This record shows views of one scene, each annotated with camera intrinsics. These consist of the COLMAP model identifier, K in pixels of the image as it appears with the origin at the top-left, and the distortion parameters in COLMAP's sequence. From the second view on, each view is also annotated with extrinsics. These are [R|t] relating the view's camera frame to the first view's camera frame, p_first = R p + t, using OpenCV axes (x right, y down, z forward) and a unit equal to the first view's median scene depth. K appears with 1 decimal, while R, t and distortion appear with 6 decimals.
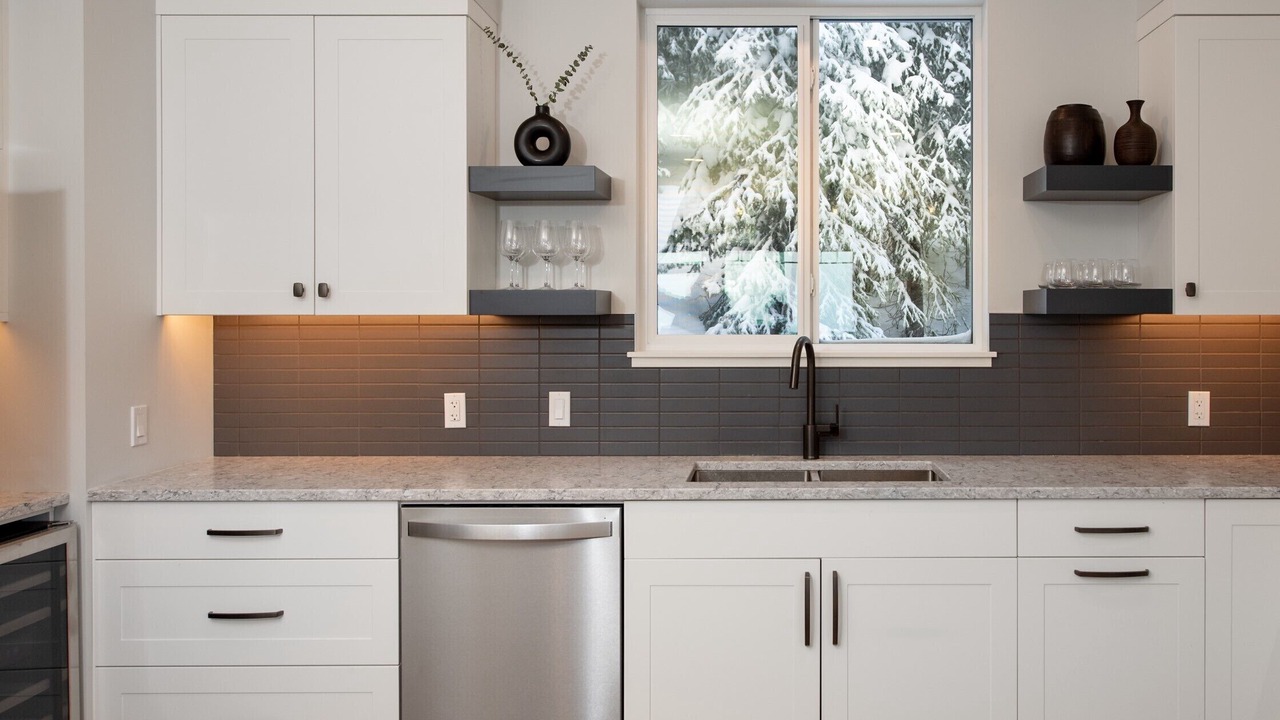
lens RADIAL K [[1069.2, 0, 771.5], [0, 1069.2, 309.5], [0, 0, 1]] dist [0.006151, 0.002264]
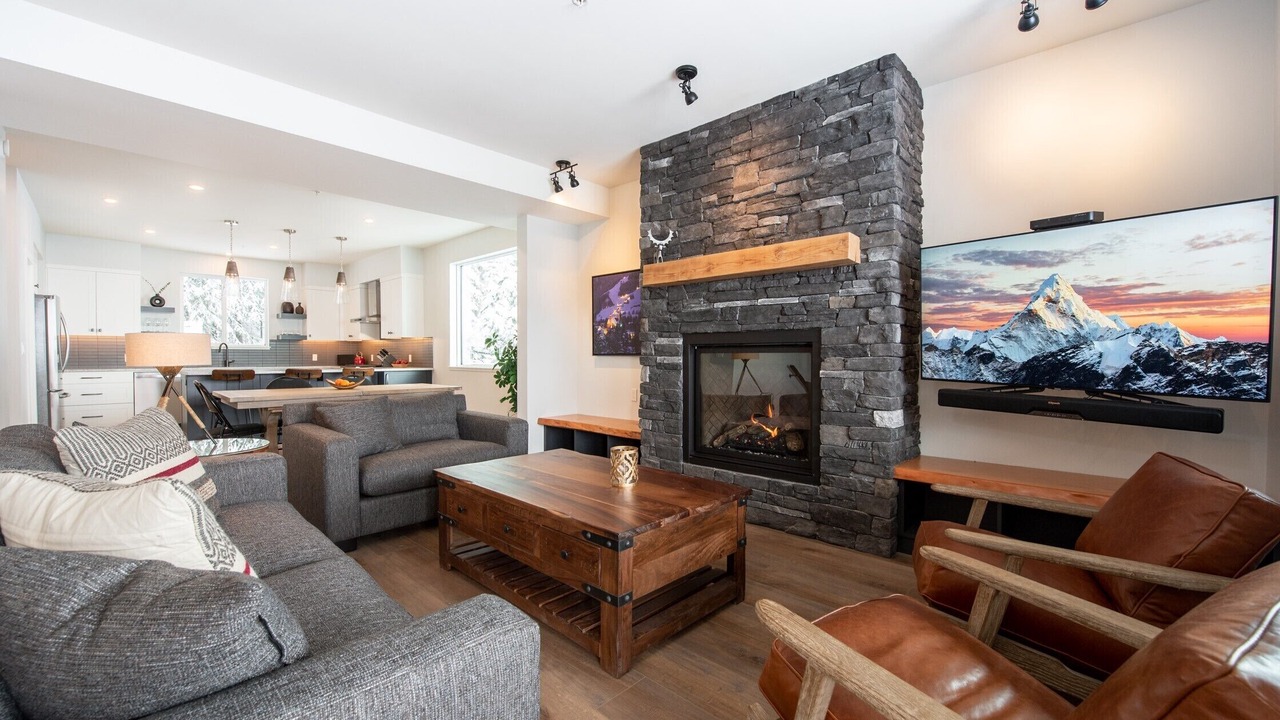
lens RADIAL K [[519.8, 0, 640.0], [0, 519.8, 360.0], [0, 0, 1]] dist [0.000258, -0.000023]
pose [[0.685871, -0.004885, 0.727707, -0.425458], [-0.001498, 0.999966, 0.008124, 0.084989], [-0.727722, -0.006662, 0.685840, -2.176586]]
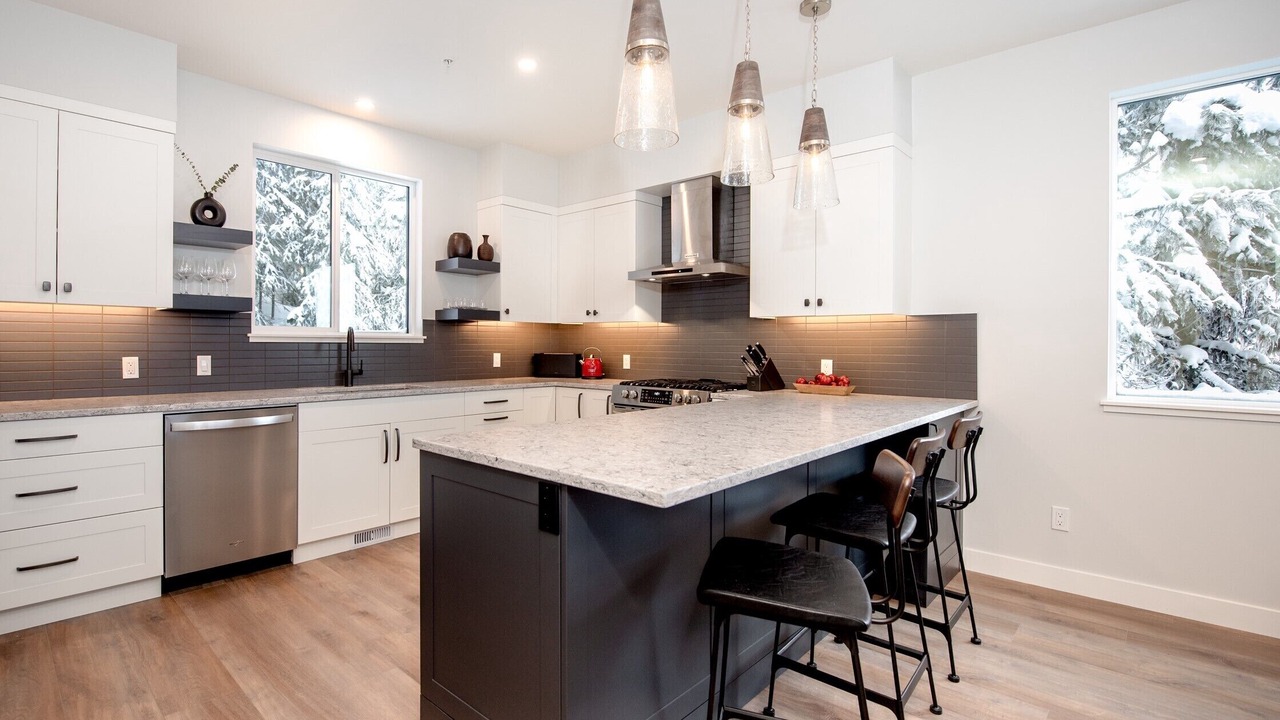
lens RADIAL K [[600.9, 0, 590.7], [0, 600.9, 340.4], [0, 0, 1]] dist [-0.002313, -0.000227]
pose [[0.692714, 0.008685, 0.721160, -0.486114], [-0.006232, 0.999962, -0.006056, 0.055764], [-0.721186, -0.000299, 0.692742, -0.143557]]
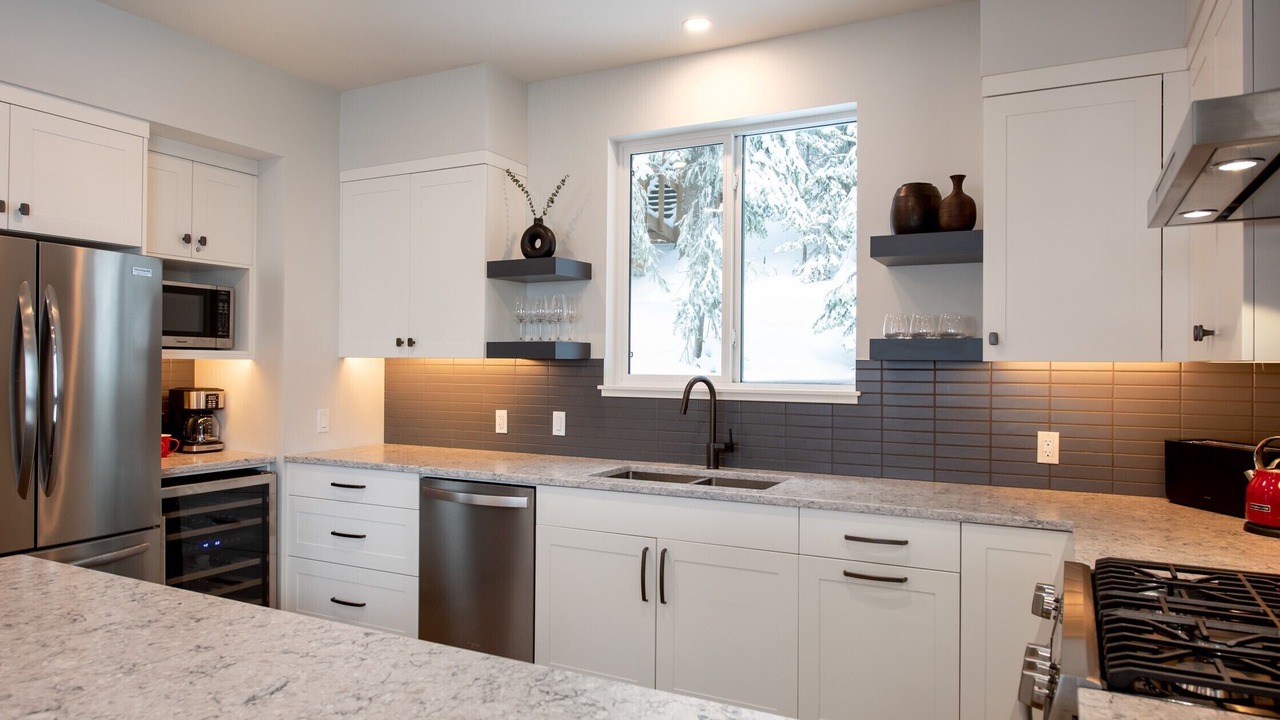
lens RADIAL K [[797.4, 0, 648.6], [0, 797.4, 359.9], [0, 0, 1]] dist [0.000358, 0.000148]
pose [[0.891135, 0.005337, -0.453707, 0.422624], [-0.008648, 0.999949, -0.005222, 0.010934], [0.453656, 0.008577, 0.891136, 0.082194]]
